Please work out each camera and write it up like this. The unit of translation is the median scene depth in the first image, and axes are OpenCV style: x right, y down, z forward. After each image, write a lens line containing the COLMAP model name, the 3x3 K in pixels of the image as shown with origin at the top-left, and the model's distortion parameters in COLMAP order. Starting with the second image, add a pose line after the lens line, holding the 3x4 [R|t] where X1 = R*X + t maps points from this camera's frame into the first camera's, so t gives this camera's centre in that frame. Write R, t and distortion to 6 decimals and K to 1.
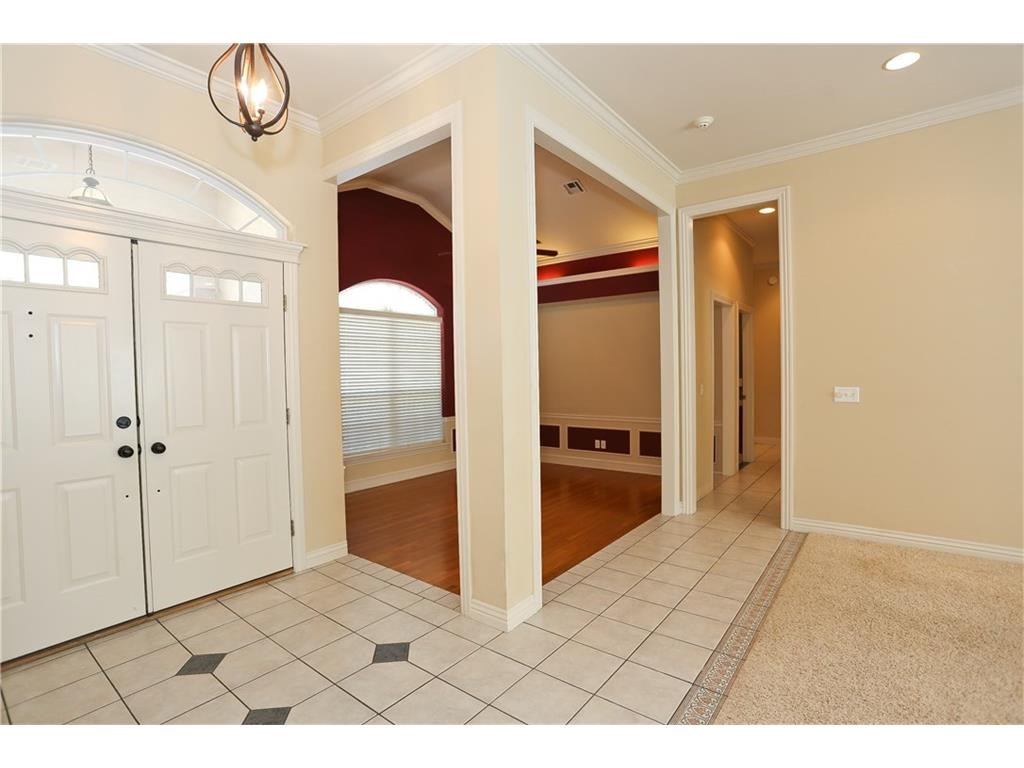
lens RADIAL K [[493.3, 0, 512.6], [0, 493.3, 383.2], [0, 0, 1]] dist [-0.028846, 0.001979]
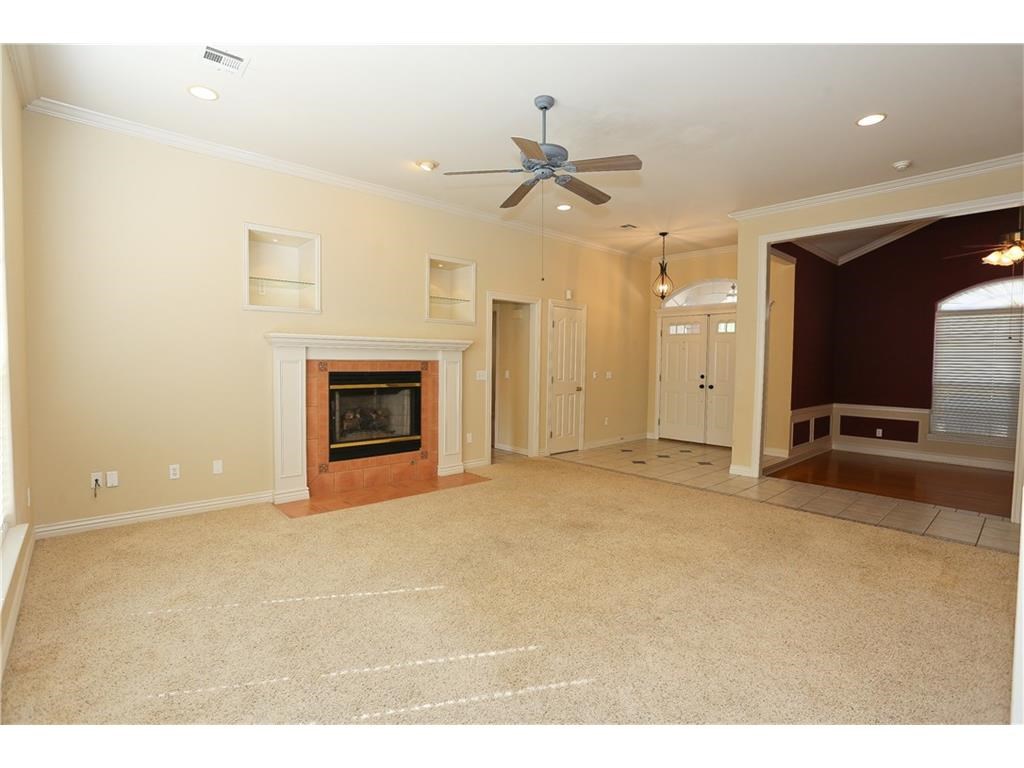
lens RADIAL K [[493.3, 0, 508.3], [0, 493.3, 376.2], [0, 0, 1]] dist [-0.028846, 0.001979]
pose [[-0.170635, 0.046526, -0.984235, 0.944733], [-0.035155, 0.997961, 0.053270, -0.016577], [0.984707, 0.043690, -0.168651, 0.128373]]
